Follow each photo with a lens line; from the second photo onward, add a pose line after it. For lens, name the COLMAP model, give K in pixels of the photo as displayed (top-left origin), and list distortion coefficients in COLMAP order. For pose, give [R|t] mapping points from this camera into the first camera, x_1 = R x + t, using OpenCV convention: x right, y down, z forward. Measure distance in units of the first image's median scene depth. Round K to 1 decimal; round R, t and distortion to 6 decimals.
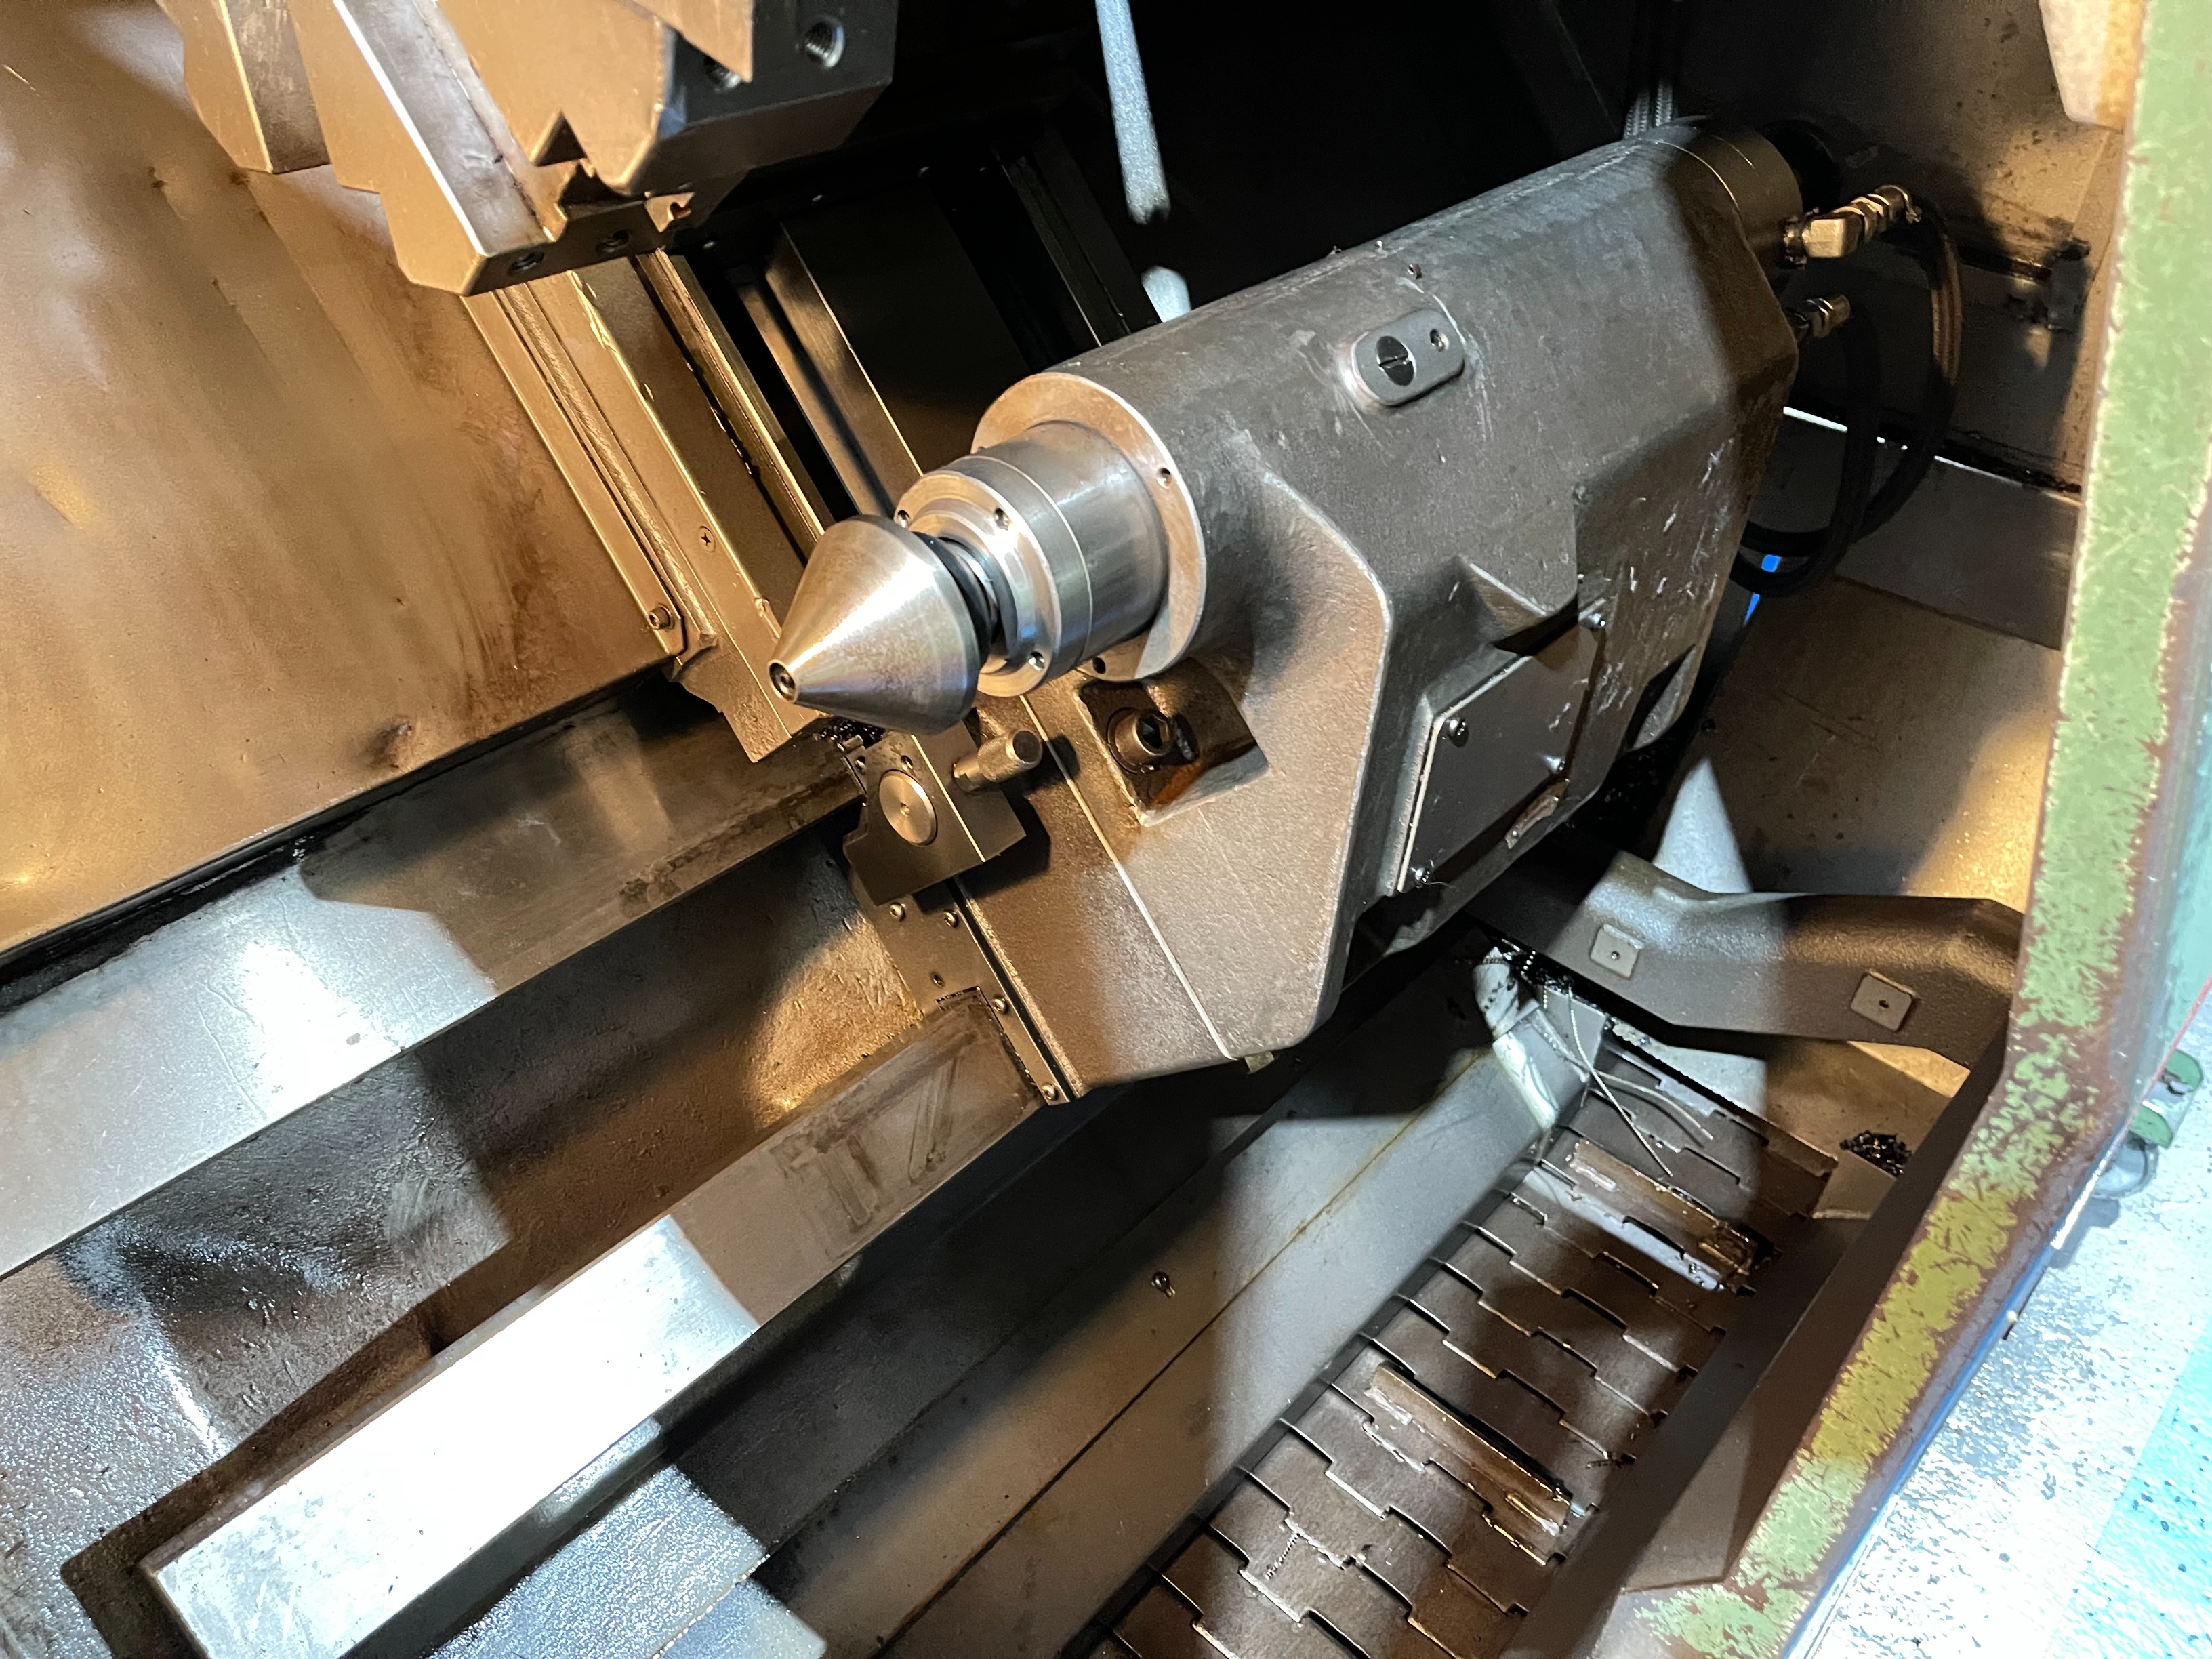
lens RADIAL K [[1643.7, 0, 1106.0], [0, 1643.7, 829.5], [0, 0, 1]] dist [0.059740, -0.066529]
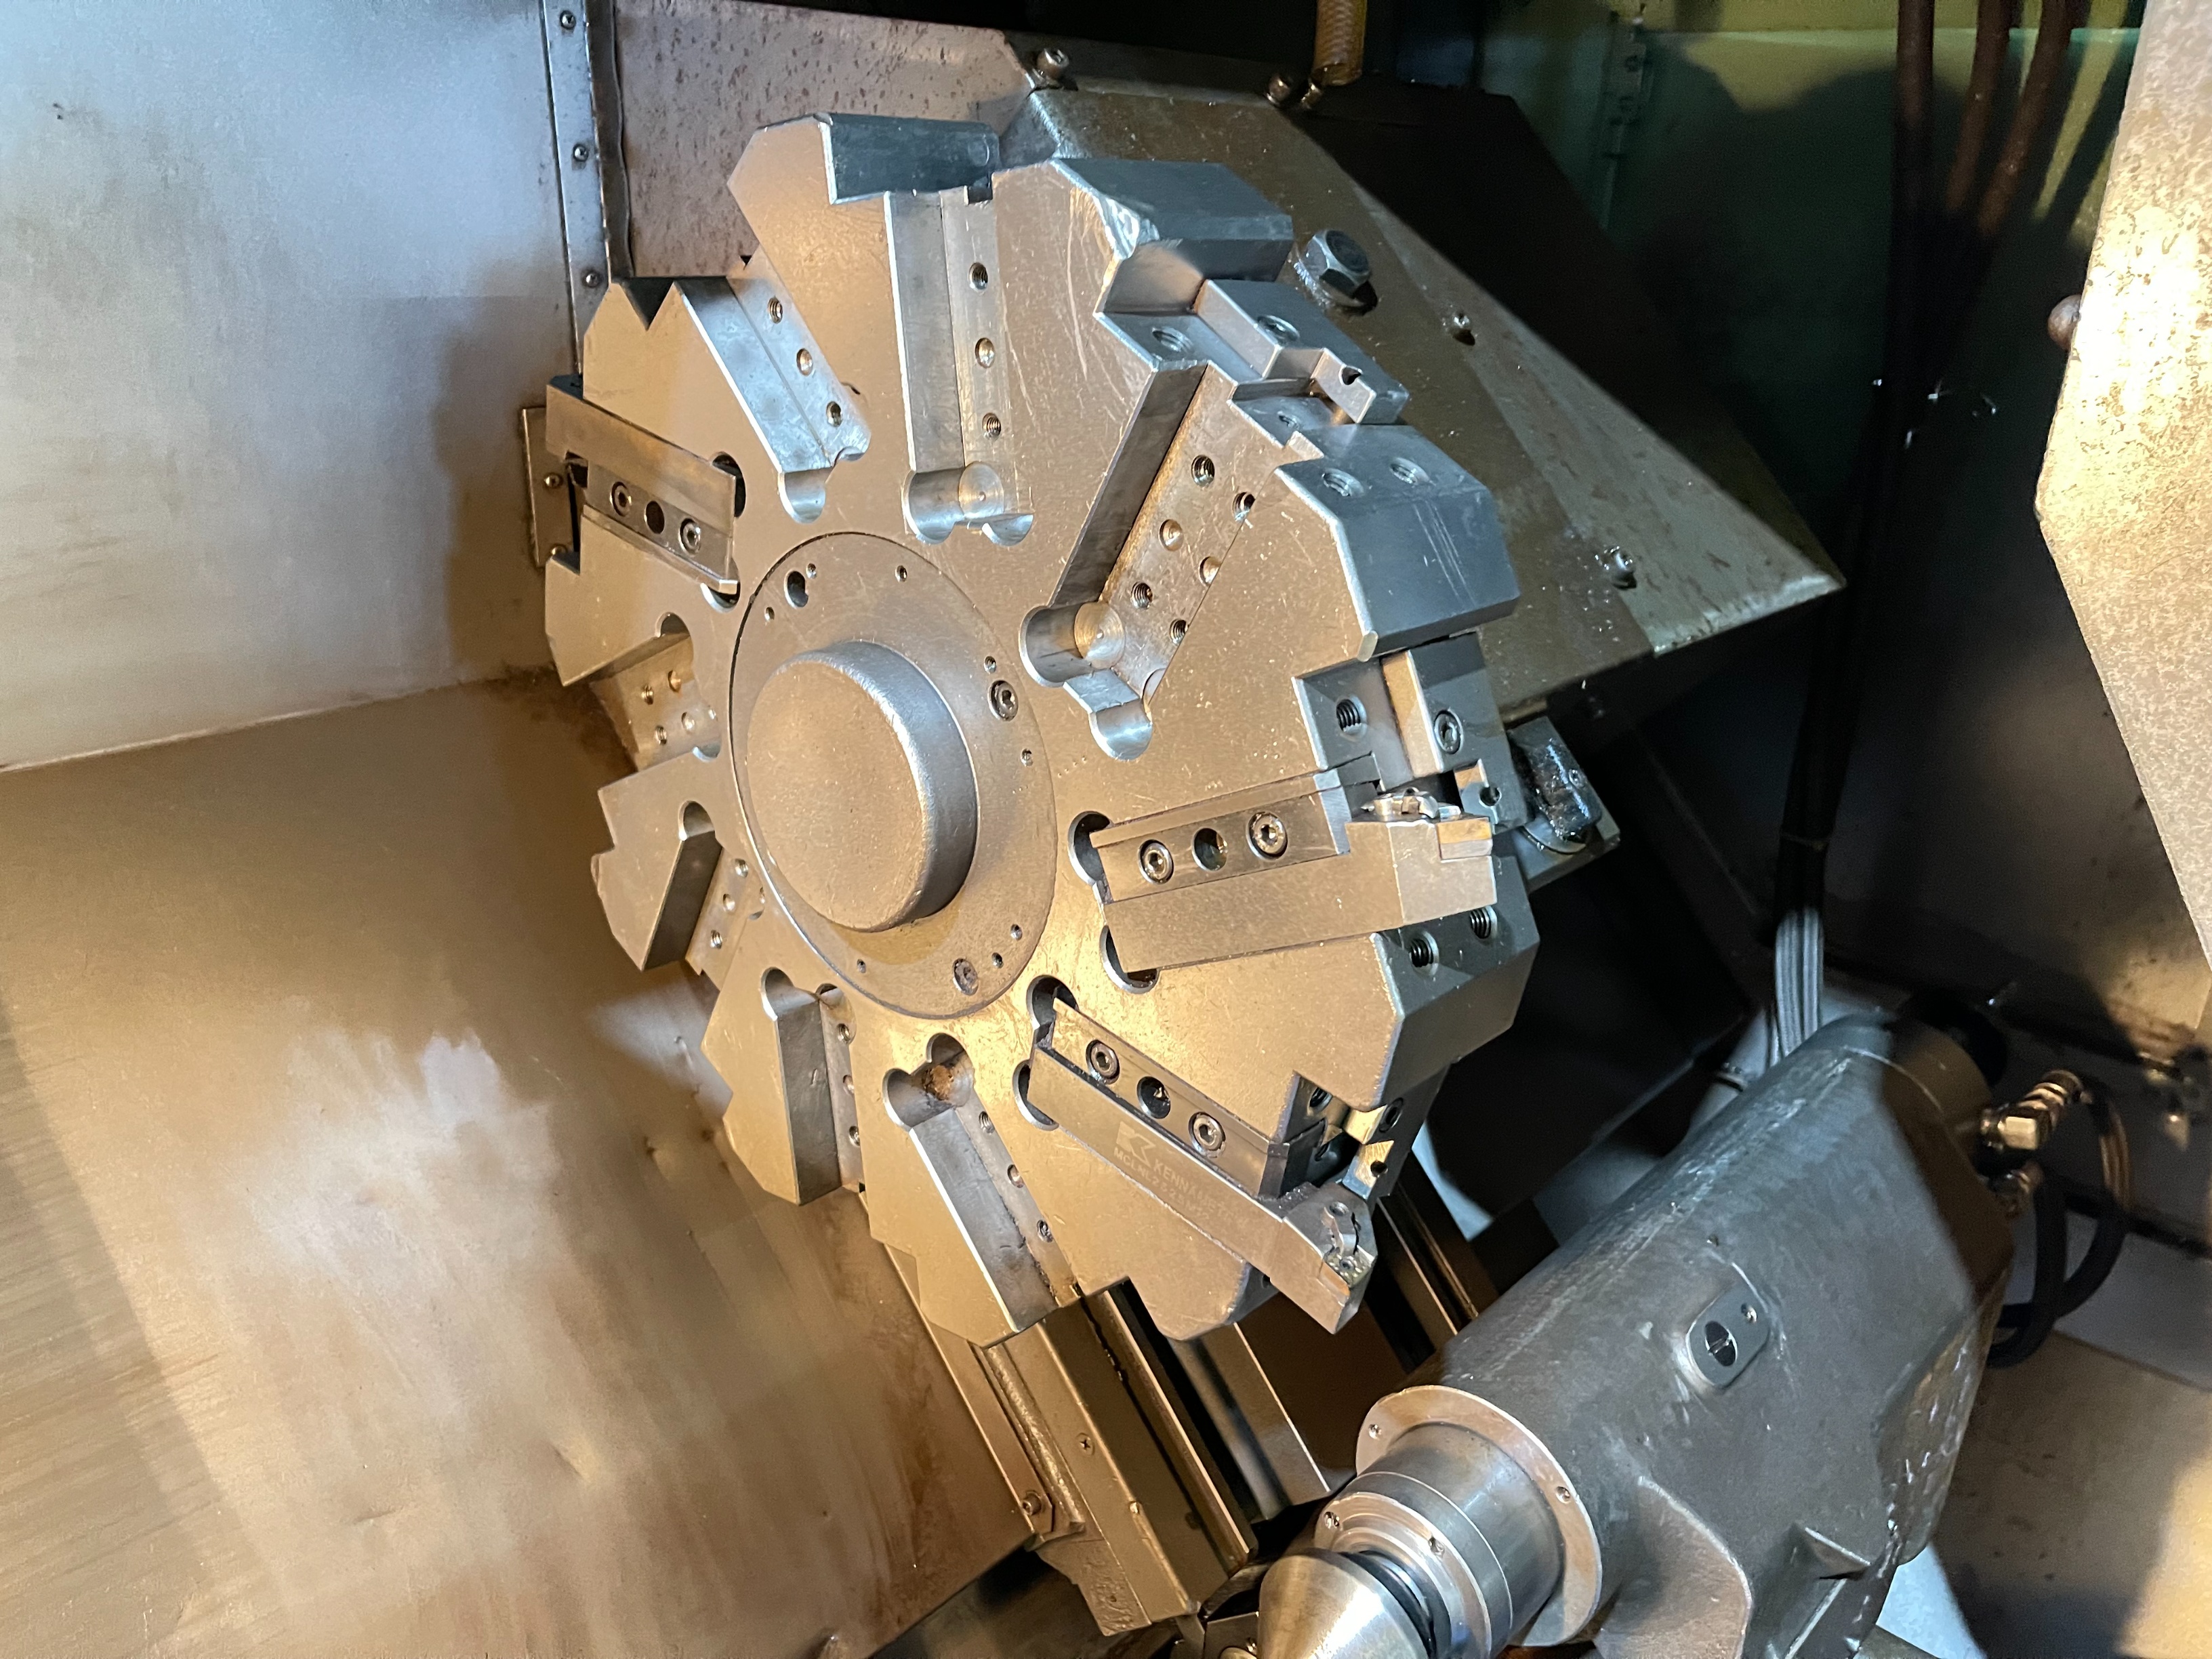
lens RADIAL K [[1692.8, 0, 1031.8], [0, 1692.8, 776.9], [0, 0, 1]] dist [0.081931, -0.107983]
pose [[0.999722, -0.008075, -0.022164, -0.258318], [0.001923, 0.964361, -0.264582, -0.318746], [0.023511, 0.264465, 0.964109, -0.267151]]
